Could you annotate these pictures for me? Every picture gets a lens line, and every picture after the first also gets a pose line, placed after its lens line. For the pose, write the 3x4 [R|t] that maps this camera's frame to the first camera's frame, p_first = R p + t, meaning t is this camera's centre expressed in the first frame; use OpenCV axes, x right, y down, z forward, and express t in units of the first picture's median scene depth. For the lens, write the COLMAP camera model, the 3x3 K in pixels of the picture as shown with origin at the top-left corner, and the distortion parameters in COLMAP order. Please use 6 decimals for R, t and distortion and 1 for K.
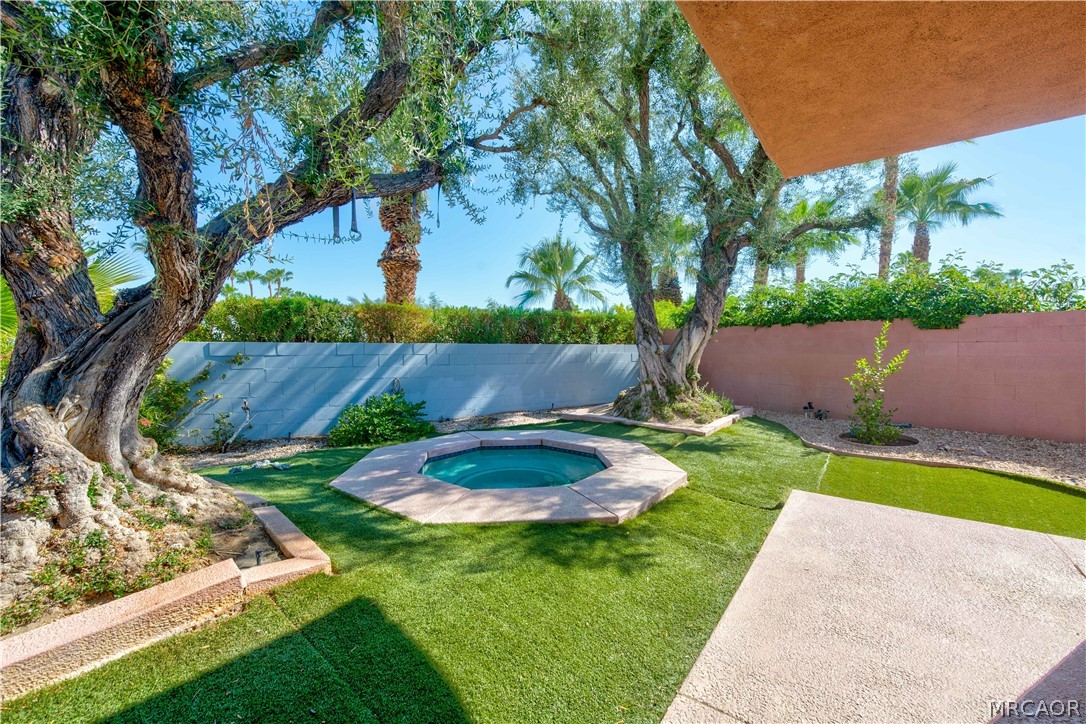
lens RADIAL K [[428.3, 0, 546.5], [0, 428.3, 355.8], [0, 0, 1]] dist [-0.001552, -0.000940]
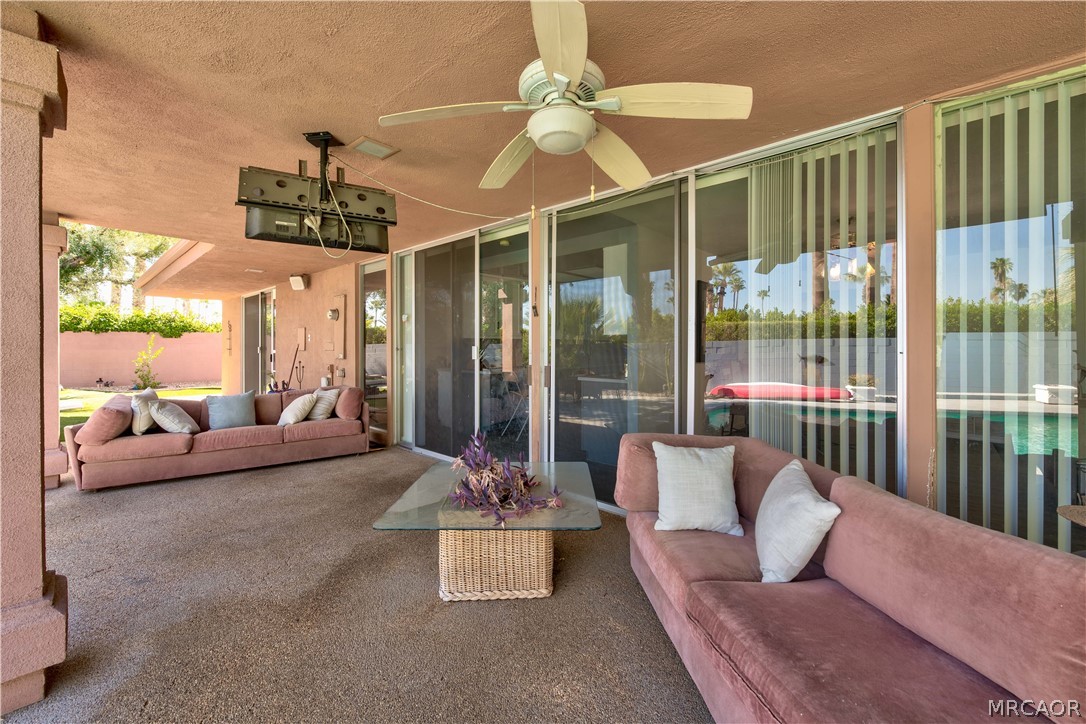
lens RADIAL K [[428.3, 0, 546.3], [0, 428.3, 352.7], [0, 0, 1]] dist [-0.001552, -0.000940]
pose [[0.070995, -0.008796, 0.997438, -1.049331], [0.014448, 0.999865, 0.007789, 0.021665], [-0.997372, 0.013858, 0.071112, -0.987506]]
